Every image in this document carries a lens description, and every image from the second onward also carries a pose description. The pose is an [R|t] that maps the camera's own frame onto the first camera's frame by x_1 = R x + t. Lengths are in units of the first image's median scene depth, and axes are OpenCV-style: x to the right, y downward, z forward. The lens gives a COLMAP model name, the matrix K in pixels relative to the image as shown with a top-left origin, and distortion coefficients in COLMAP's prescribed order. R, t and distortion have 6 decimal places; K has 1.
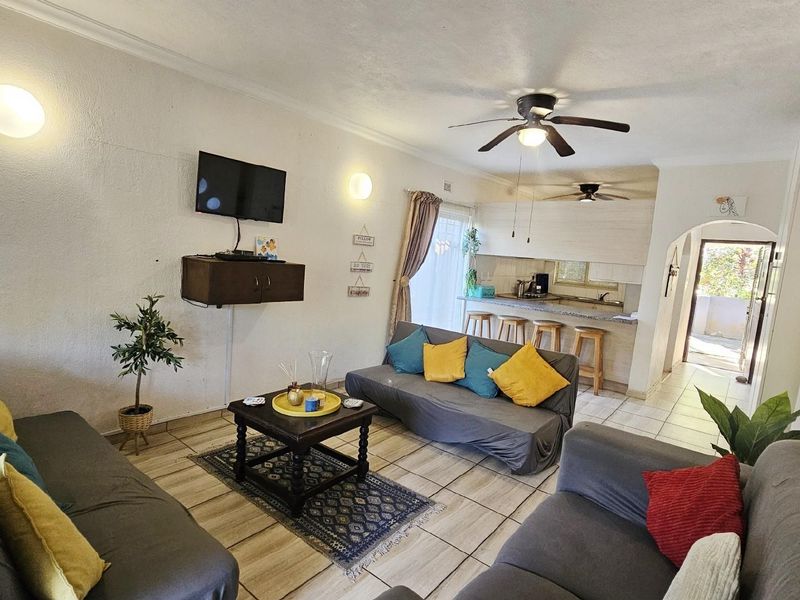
lens RADIAL K [[439.0, 0, 401.8], [0, 439.0, 301.1], [0, 0, 1]] dist [-0.003824, -0.000746]
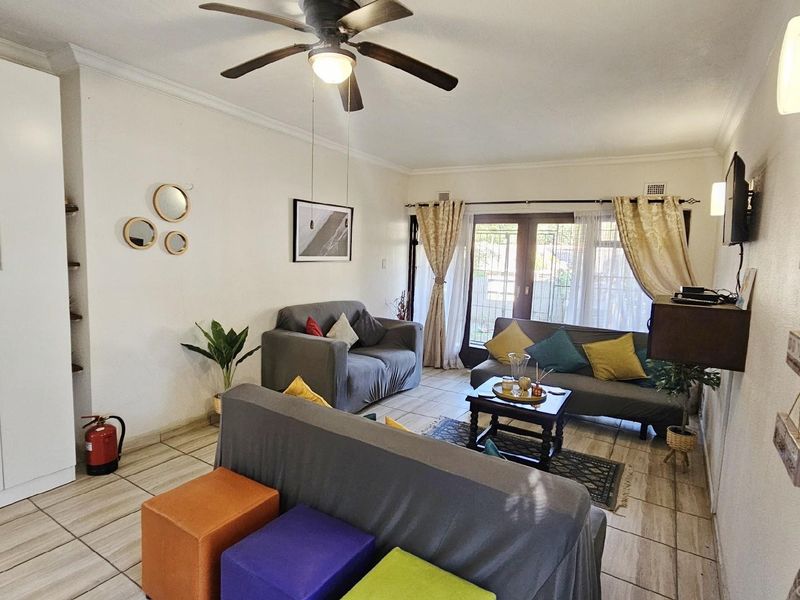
lens RADIAL K [[439.0, 0, 398.1], [0, 439.0, 301.0], [0, 0, 1]] dist [-0.003824, -0.000746]
pose [[-0.987623, -0.102918, -0.118355, 0.233951], [-0.126462, 0.968888, 0.212751, -0.190520], [0.092777, 0.225085, -0.969912, 1.674578]]
